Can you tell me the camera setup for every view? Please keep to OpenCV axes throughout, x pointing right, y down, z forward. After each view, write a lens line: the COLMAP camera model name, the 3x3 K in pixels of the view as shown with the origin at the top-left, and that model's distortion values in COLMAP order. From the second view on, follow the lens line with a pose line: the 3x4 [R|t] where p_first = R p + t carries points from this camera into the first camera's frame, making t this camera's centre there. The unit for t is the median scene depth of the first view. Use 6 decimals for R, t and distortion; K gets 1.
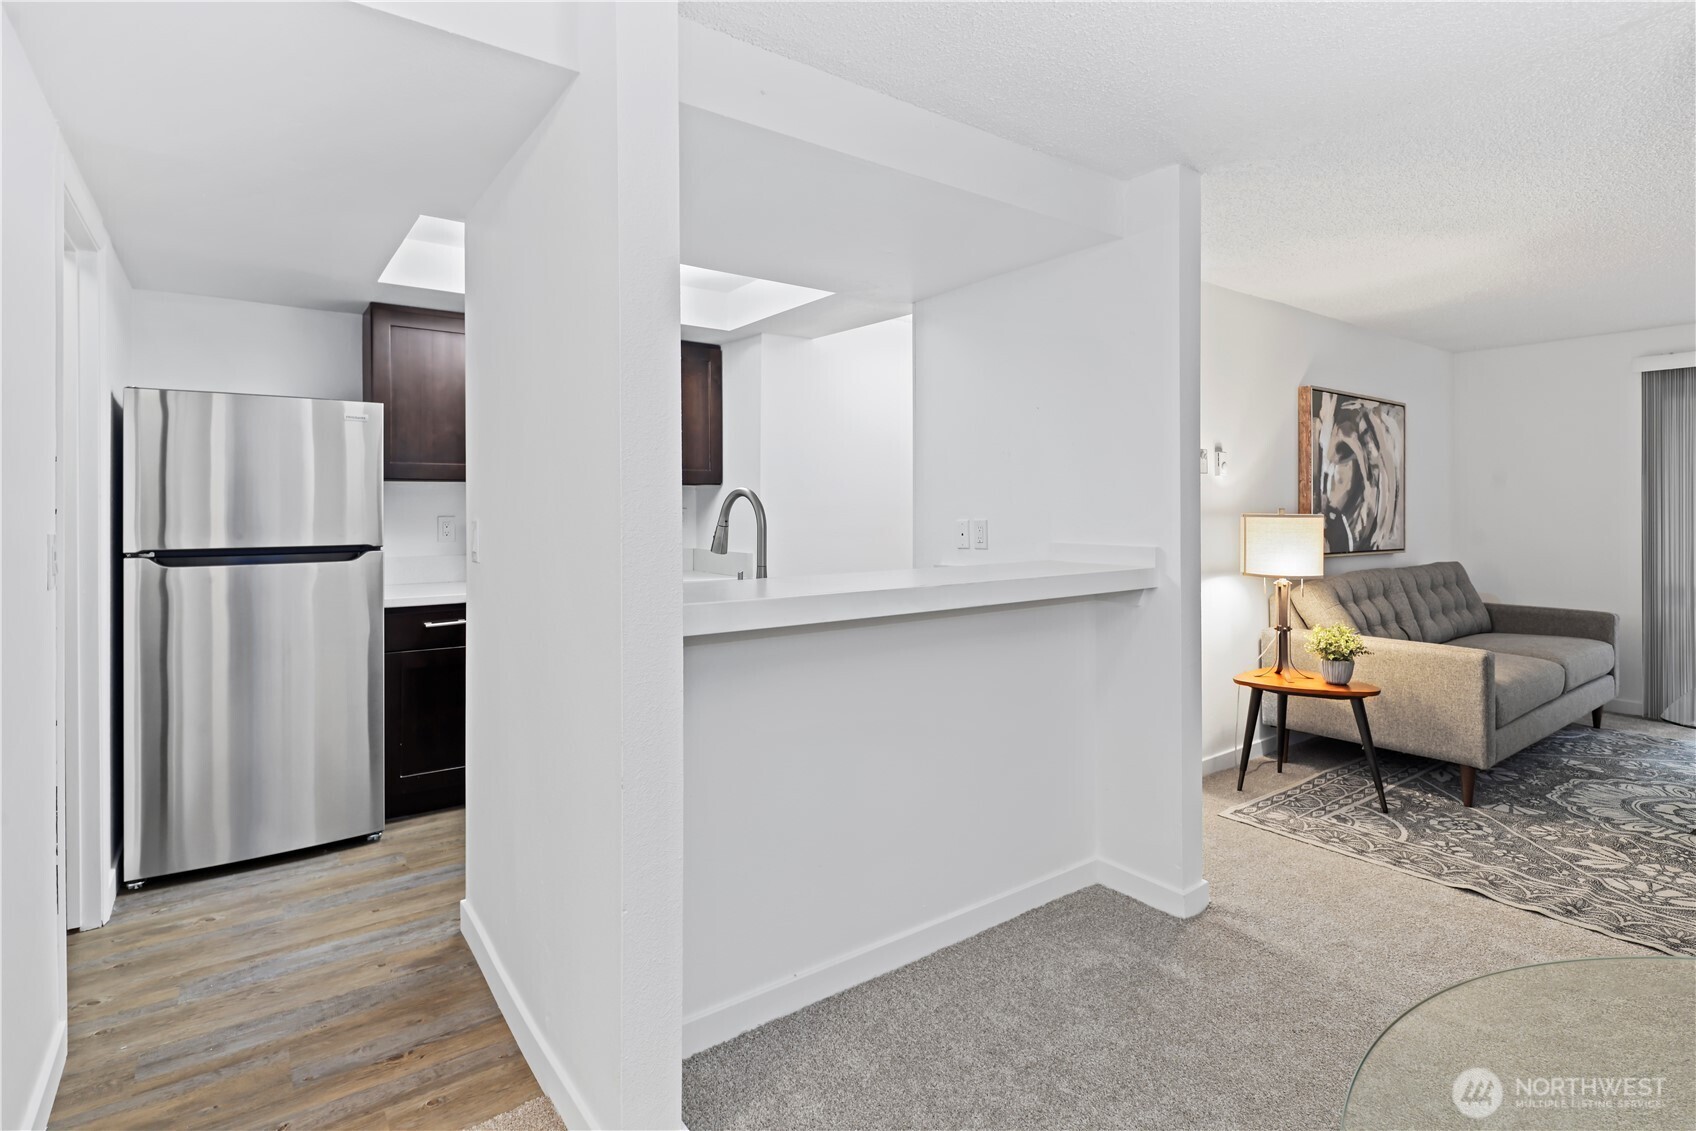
lens RADIAL K [[834.4, 0, 843.5], [0, 834.4, 498.2], [0, 0, 1]] dist [0.007024, -0.005658]
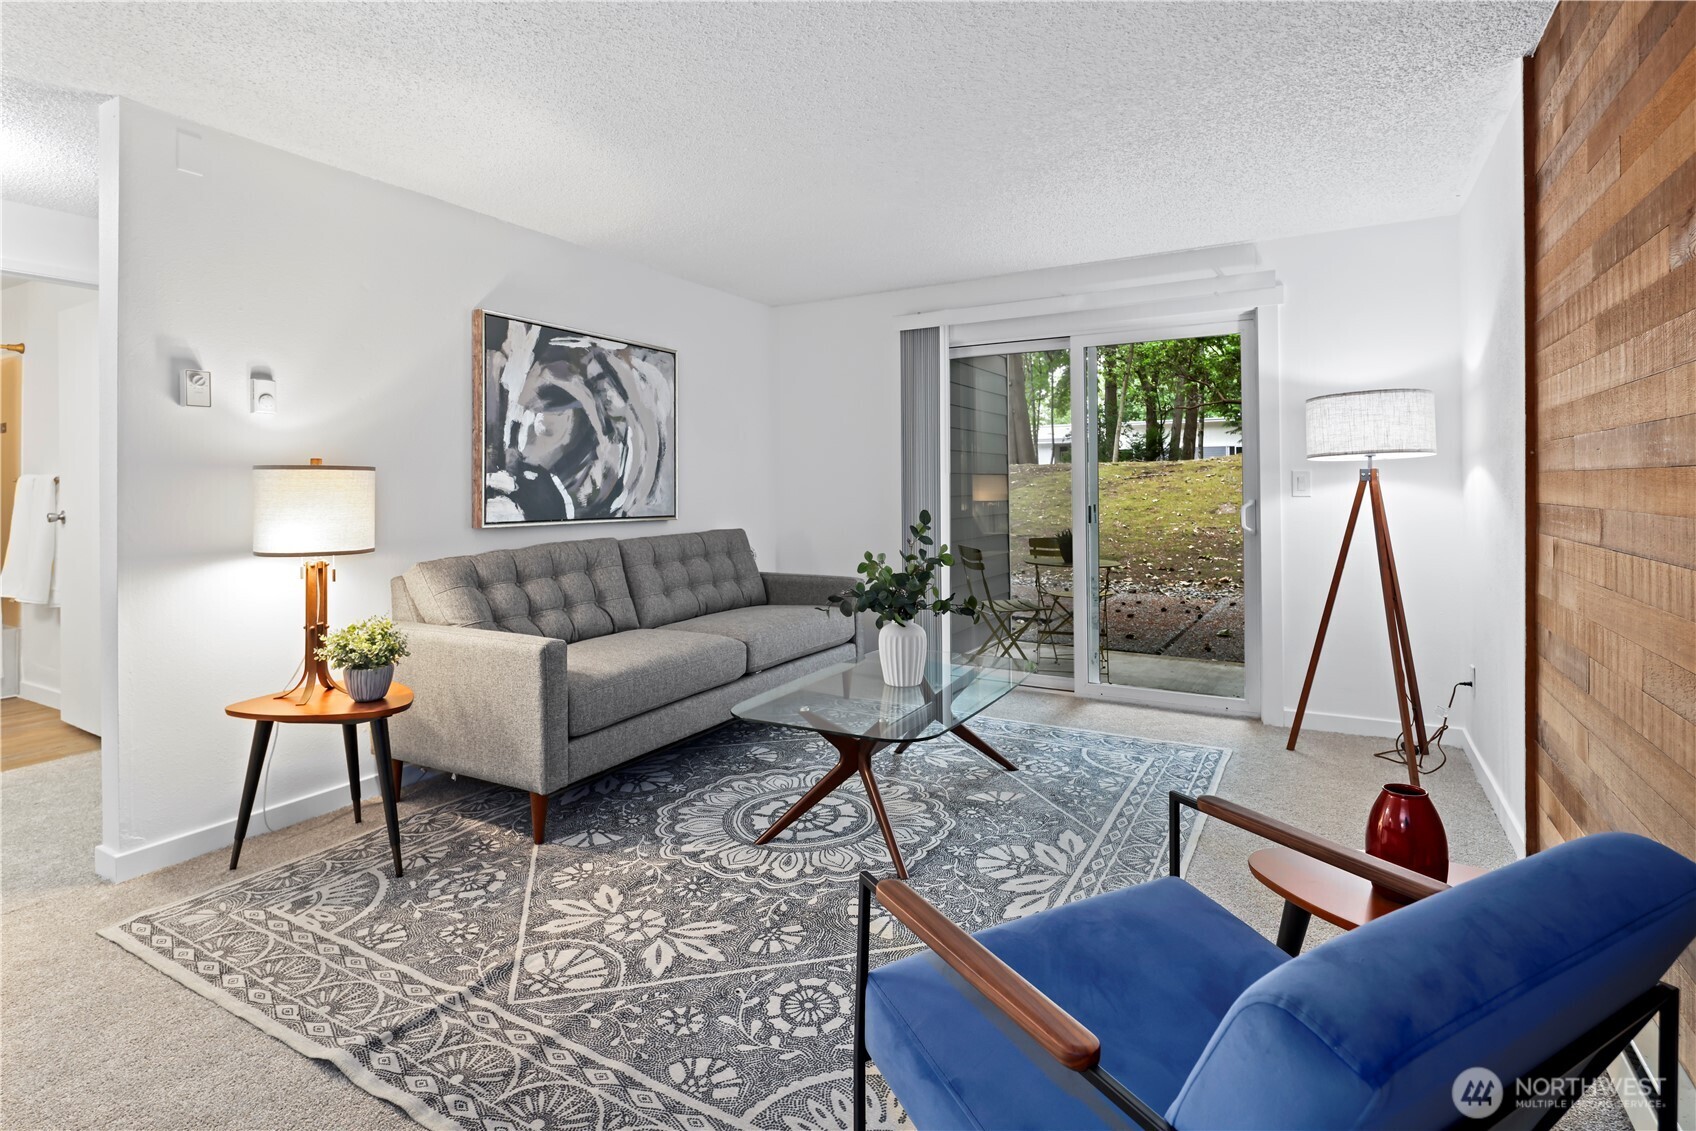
lens RADIAL K [[834.4, 0, 837.0], [0, 834.4, 488.1], [0, 0, 1]] dist [0.007024, -0.005658]
pose [[0.914260, -0.007672, 0.405055, 0.674400], [0.003964, 0.999942, 0.009992, 0.033748], [-0.405108, -0.007530, 0.914238, 0.180671]]
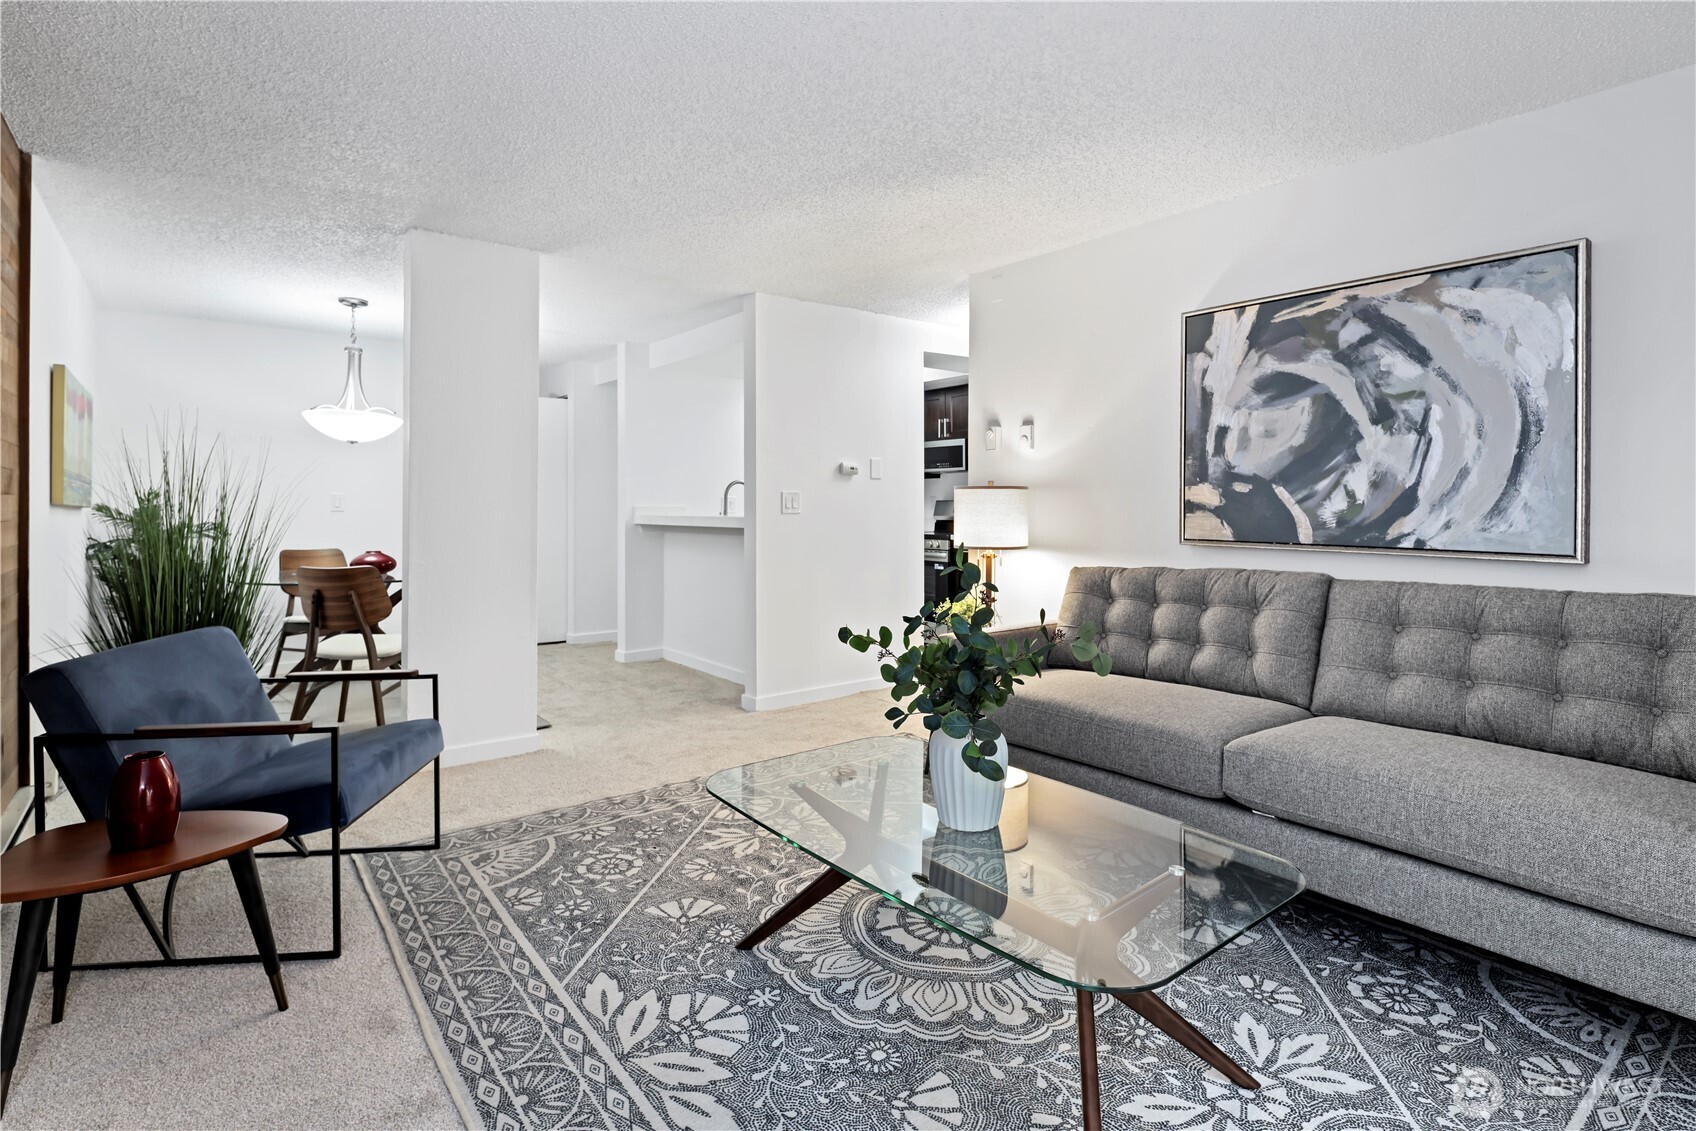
lens RADIAL K [[834.4, 0, 857.4], [0, 834.4, 506.4], [0, 0, 1]] dist [0.007024, -0.005658]
pose [[0.042950, 0.002121, -0.999075, 1.598167], [0.008697, 0.999959, 0.002497, 0.041216], [0.999039, -0.008796, 0.042930, 0.837601]]
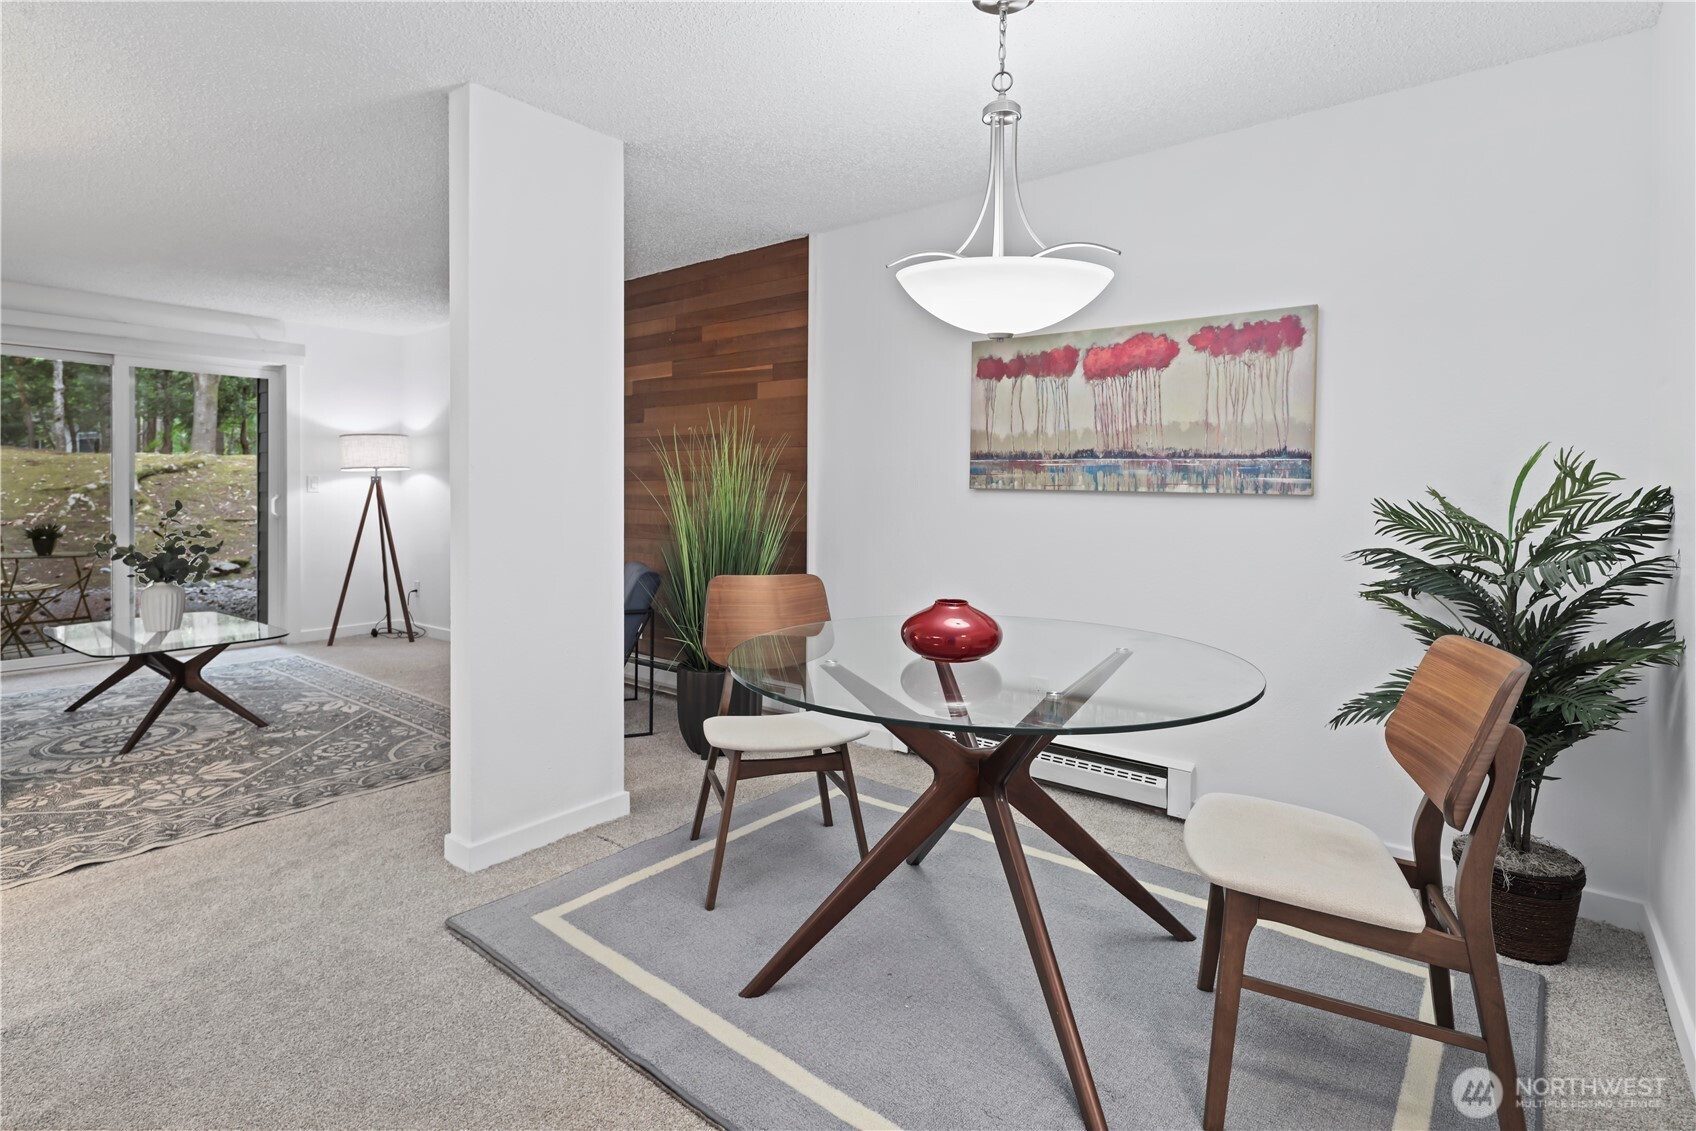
lens RADIAL K [[834.4, 0, 843.6], [0, 834.4, 496.4], [0, 0, 1]] dist [0.007024, -0.005658]
pose [[-0.260565, -0.012083, 0.965381, -0.252069], [-0.014423, 0.999859, 0.008622, 0.037283], [-0.965349, -0.011677, -0.260702, 0.335760]]
